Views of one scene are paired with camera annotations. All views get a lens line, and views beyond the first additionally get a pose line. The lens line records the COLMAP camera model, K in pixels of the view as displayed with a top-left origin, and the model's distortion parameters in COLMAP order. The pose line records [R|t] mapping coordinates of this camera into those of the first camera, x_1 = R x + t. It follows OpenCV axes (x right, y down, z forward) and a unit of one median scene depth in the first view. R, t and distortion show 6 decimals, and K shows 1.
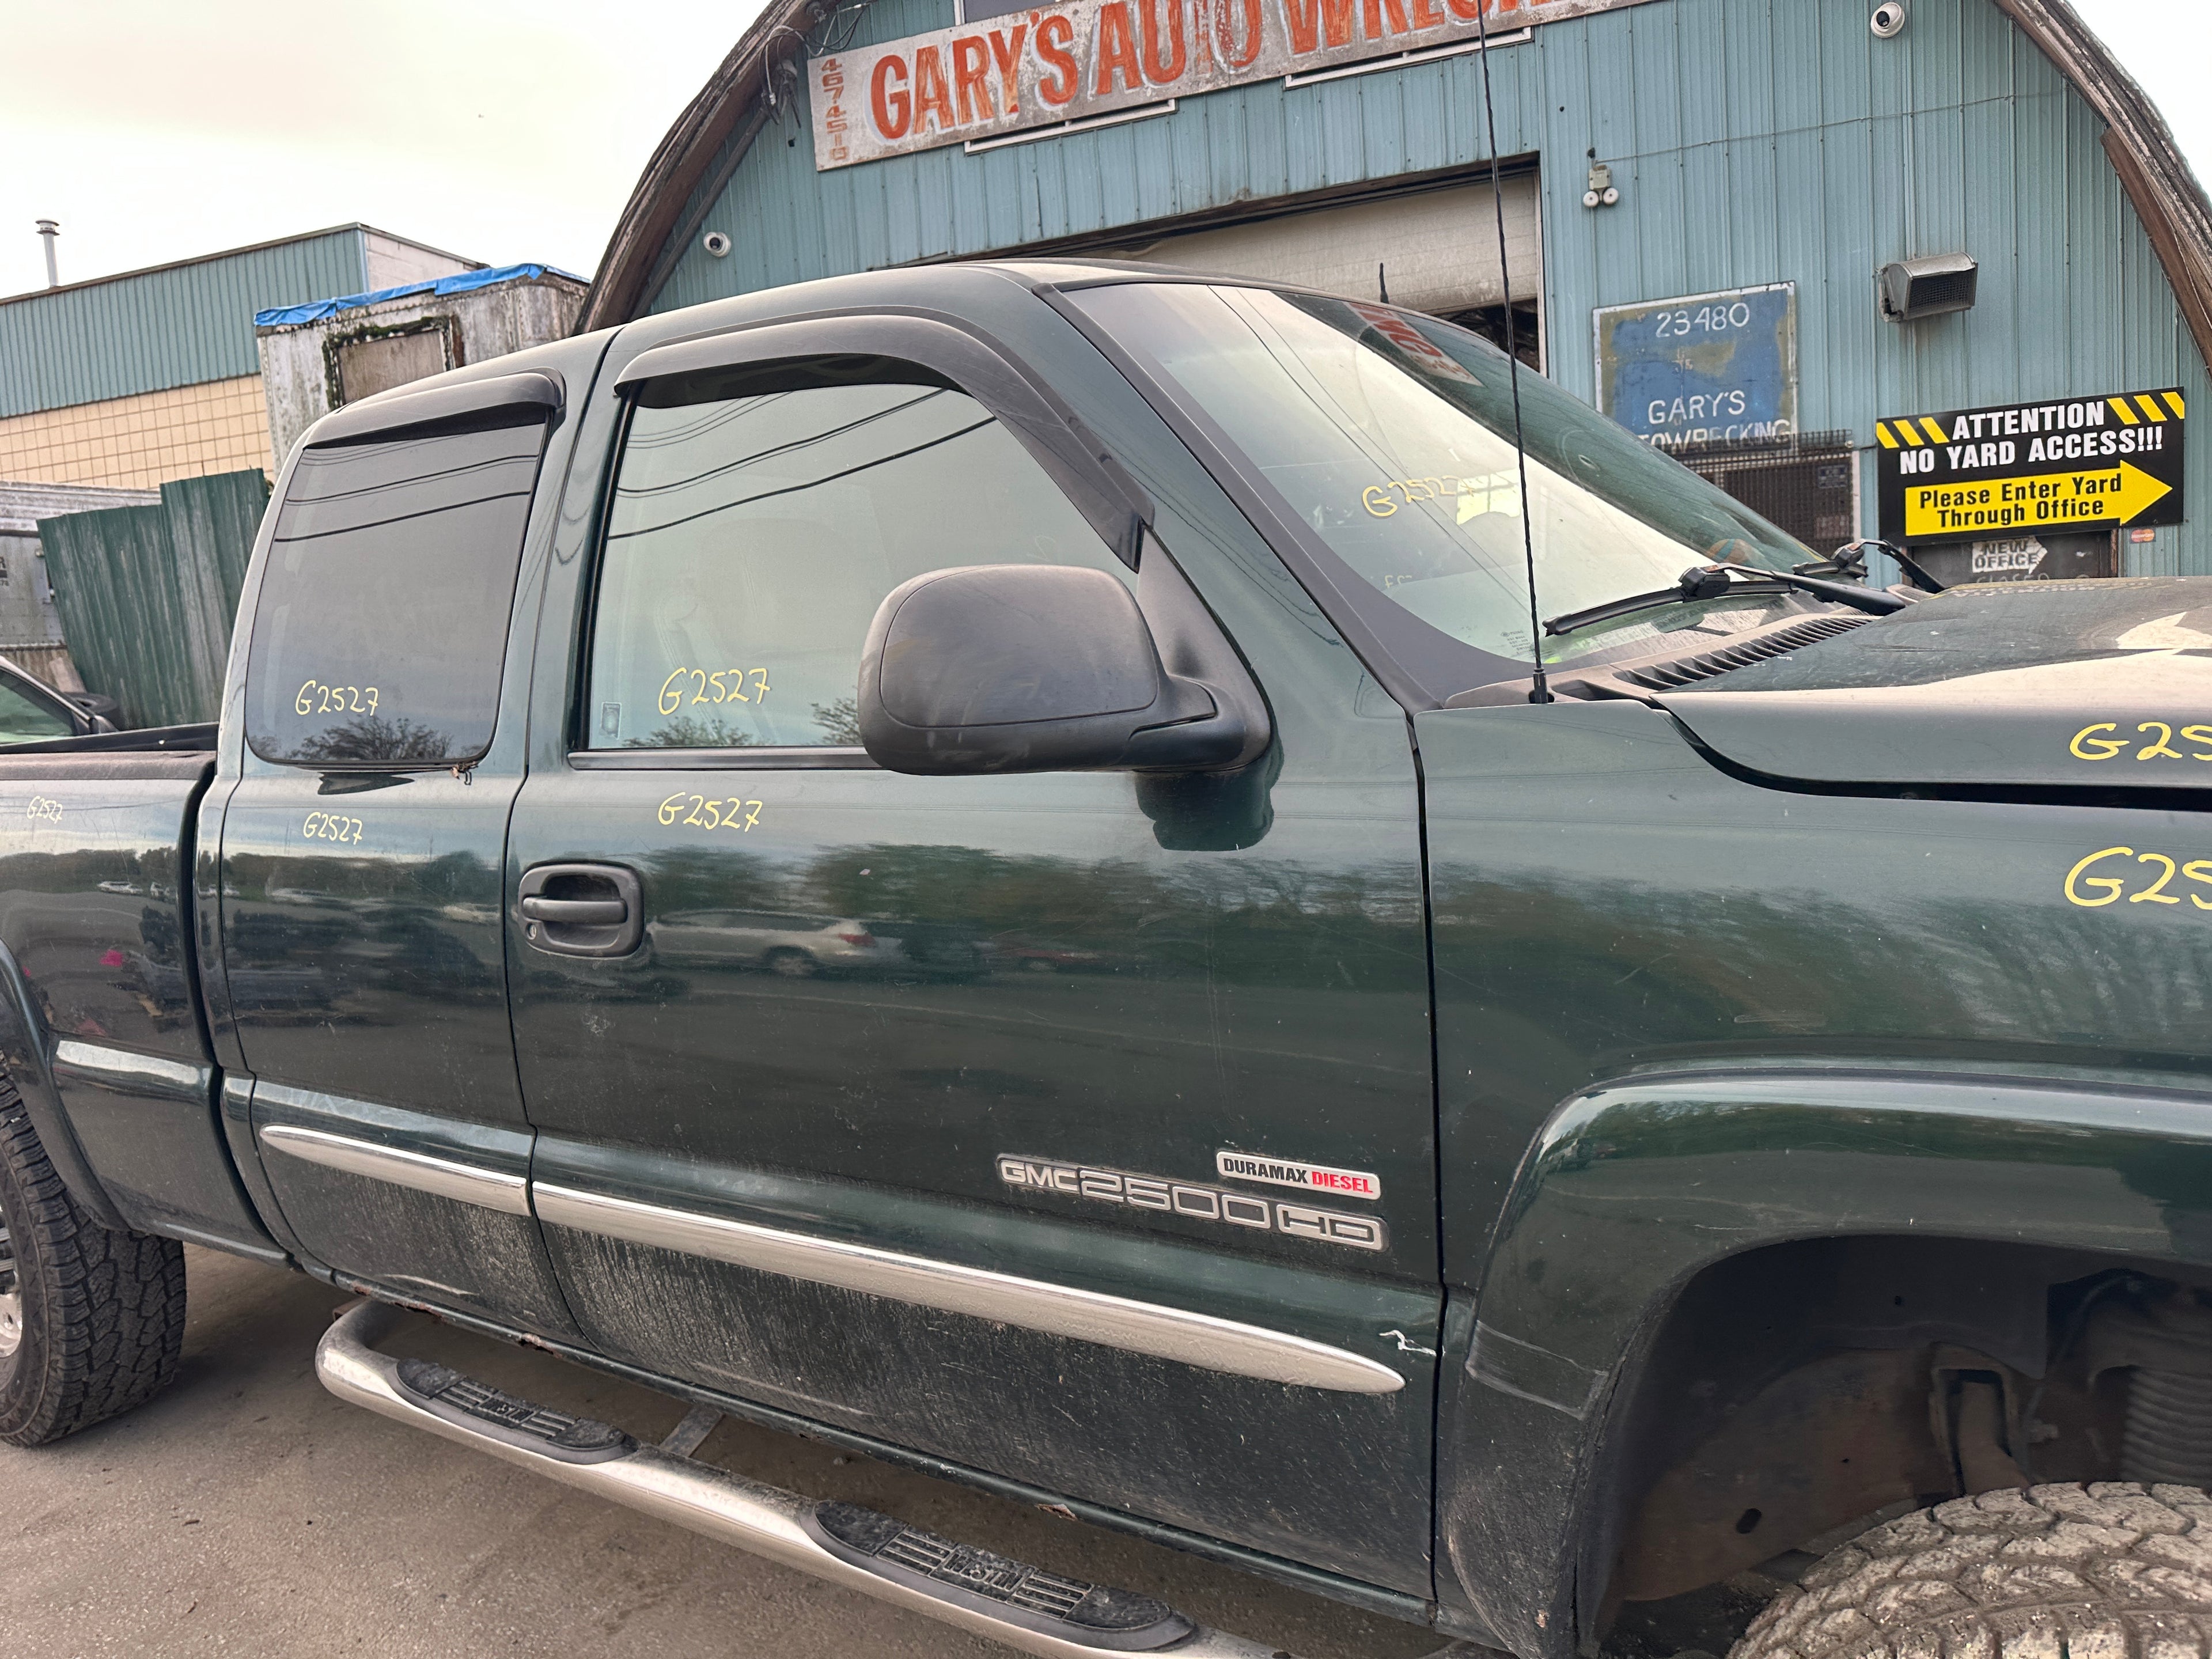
lens RADIAL K [[1573.7, 0, 1090.6], [0, 1573.7, 805.5], [0, 0, 1]] dist [-0.004282, 0.006762]
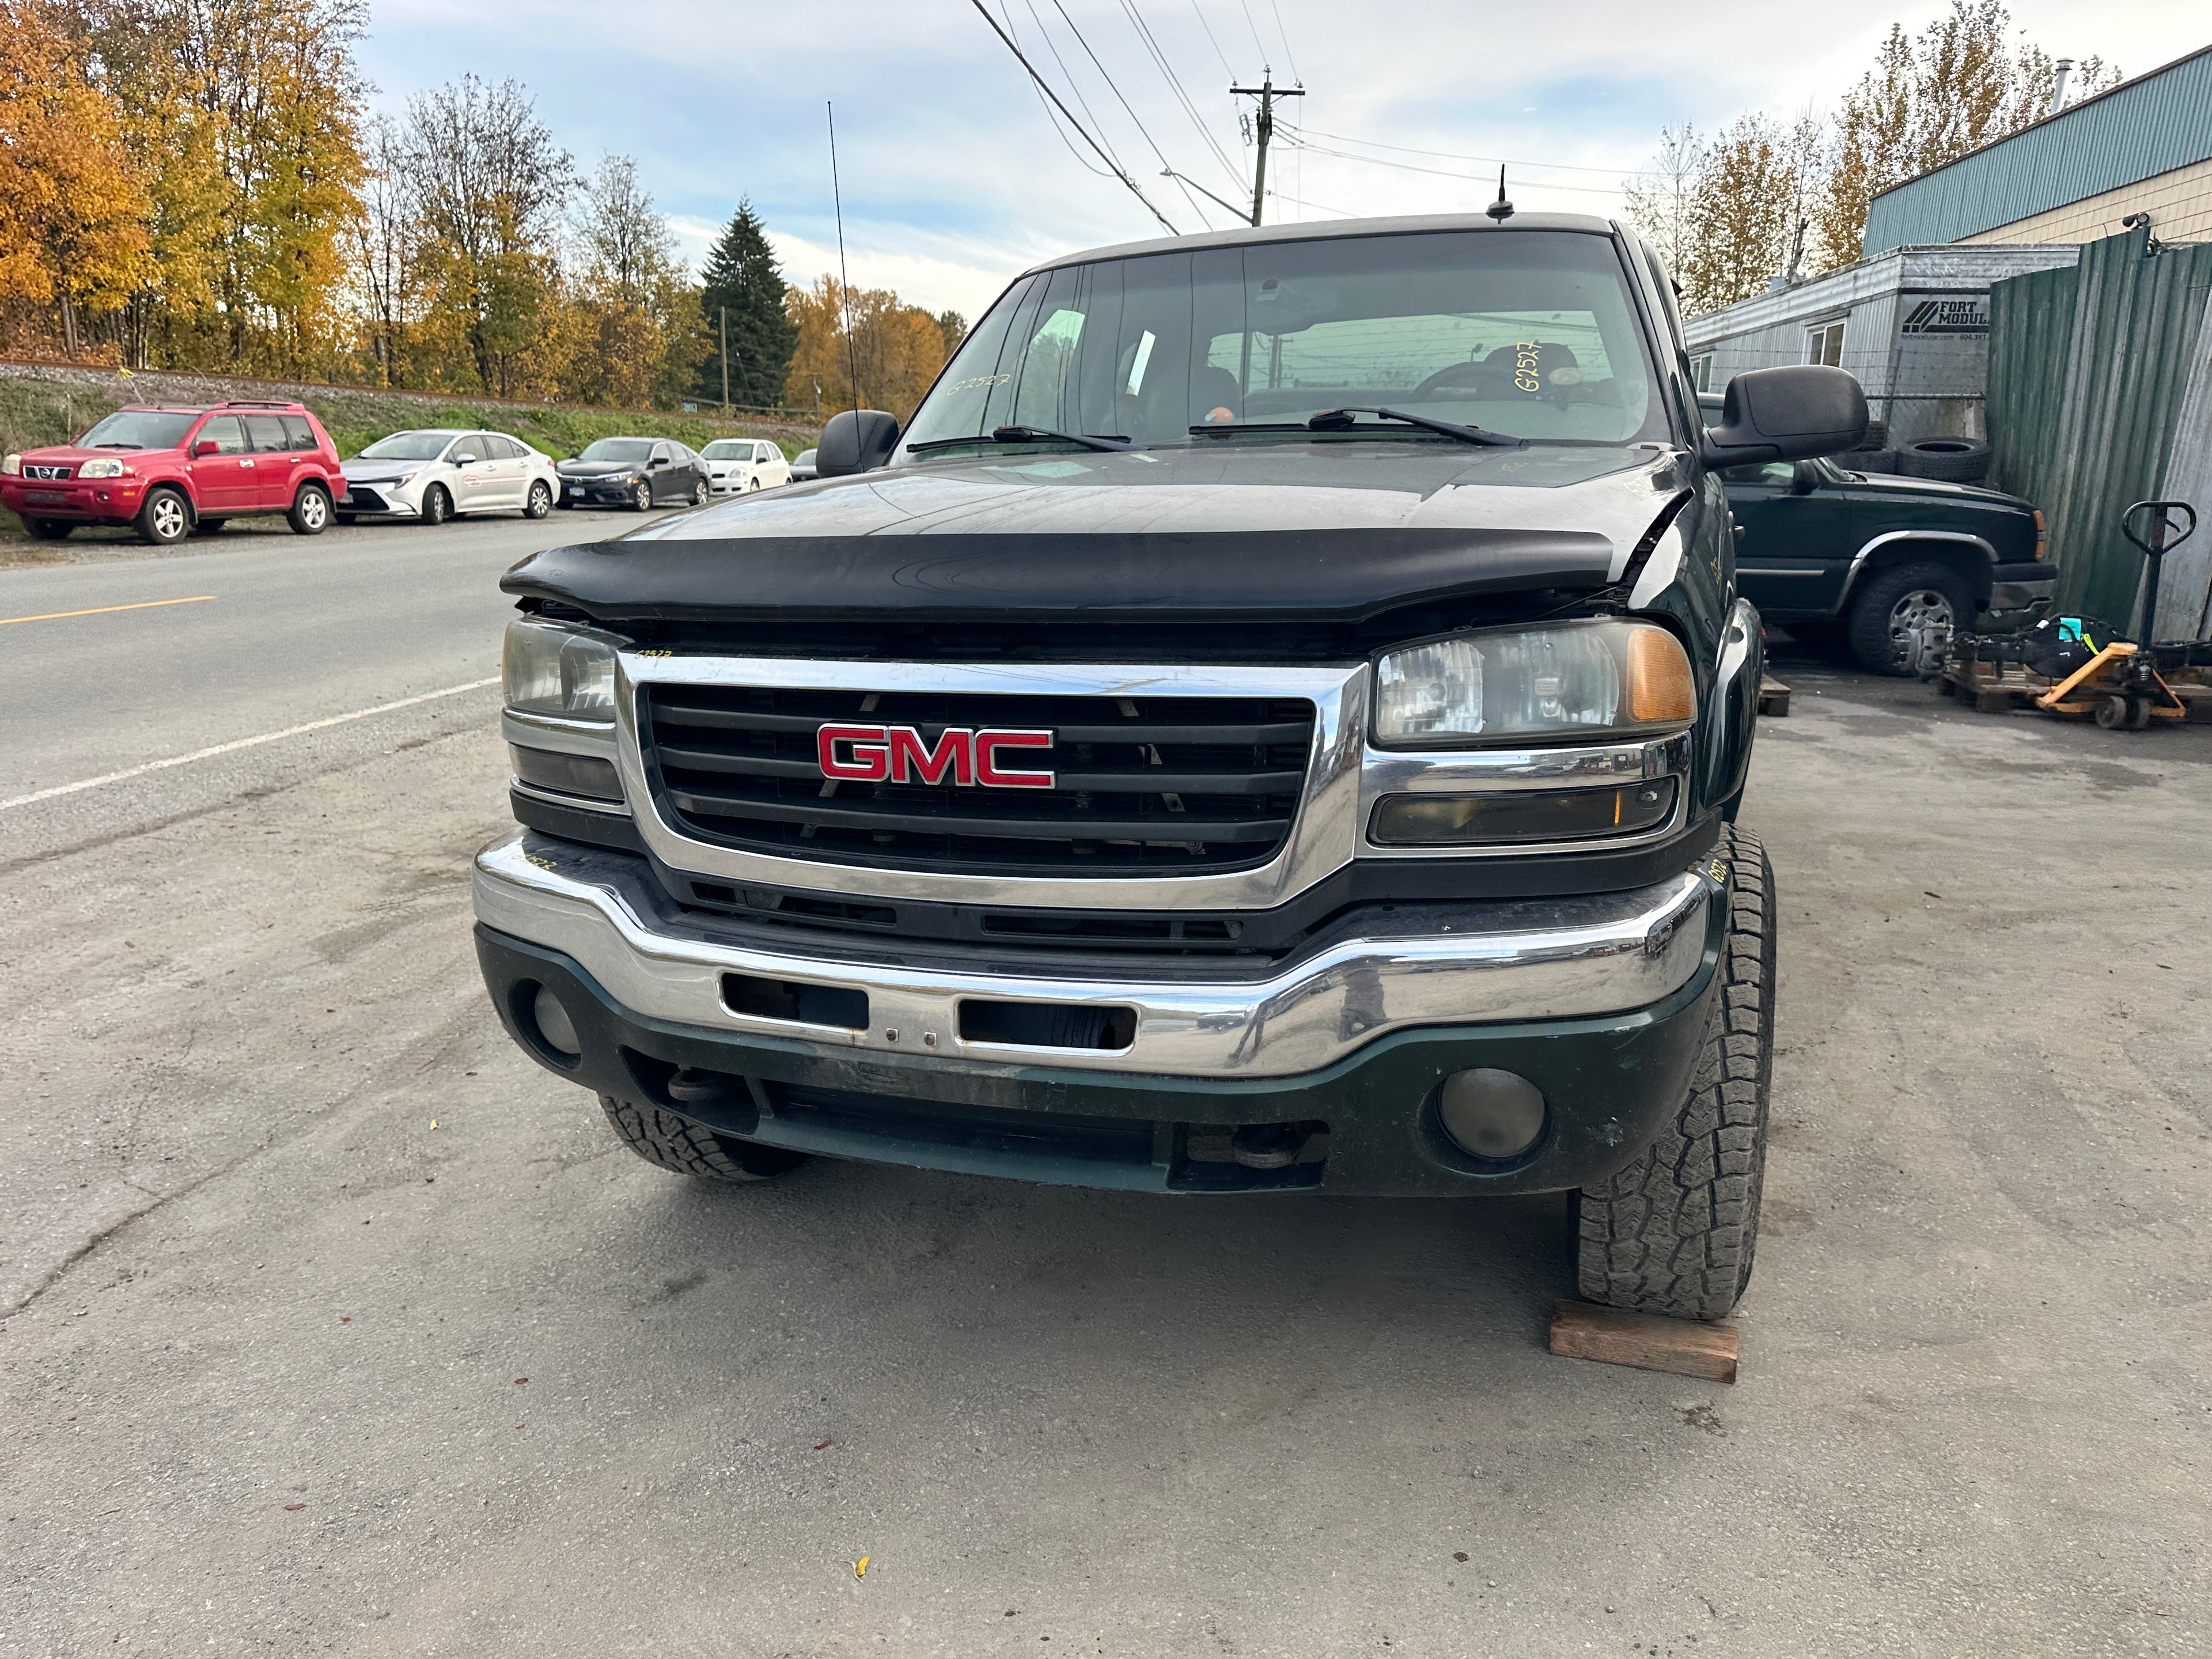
lens RADIAL K [[1570.0, 0, 1116.7], [0, 1570.0, 834.9], [0, 0, 1]] dist [0.025642, -0.027837]
pose [[0.245763, 0.299658, -0.921849, 0.534079], [-0.128546, 0.952693, 0.275414, -0.048240], [0.960769, 0.050814, 0.272656, 0.130124]]
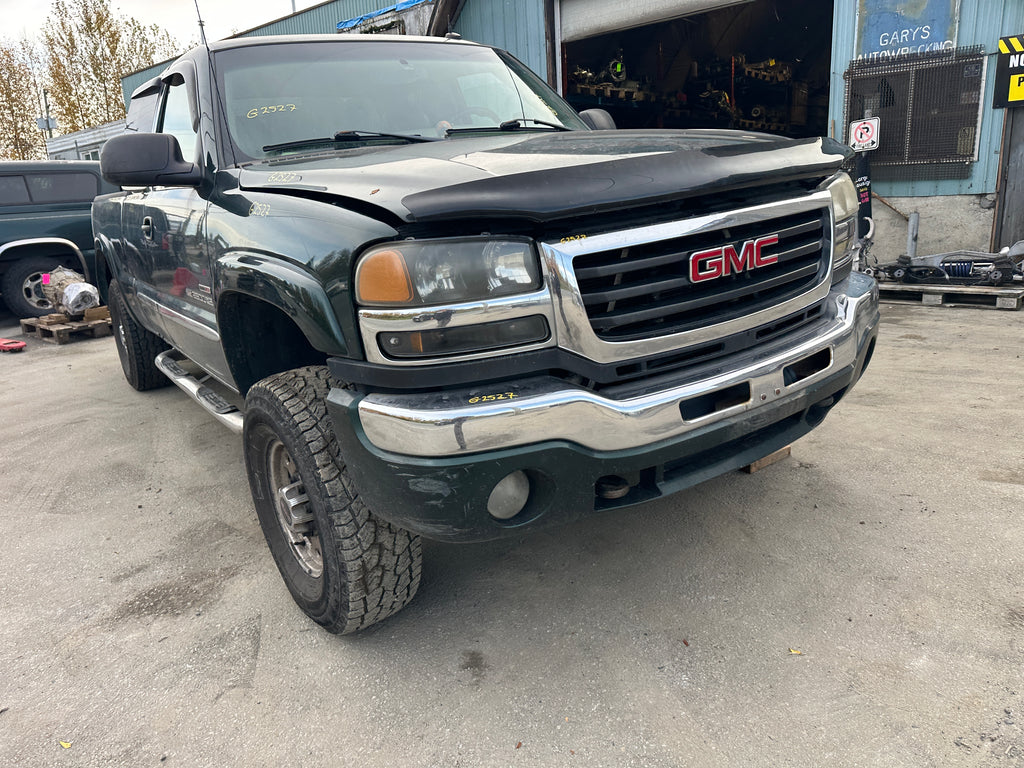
lens RADIAL K [[725.7, 0, 515.0], [0, 725.7, 379.3], [0, 0, 1]] dist [0.026564, -0.028020]
pose [[0.934446, 0.102441, -0.341053, 0.290380], [-0.037541, 0.980731, 0.191722, 0.013188], [0.354122, -0.166350, 0.920285, -0.093256]]
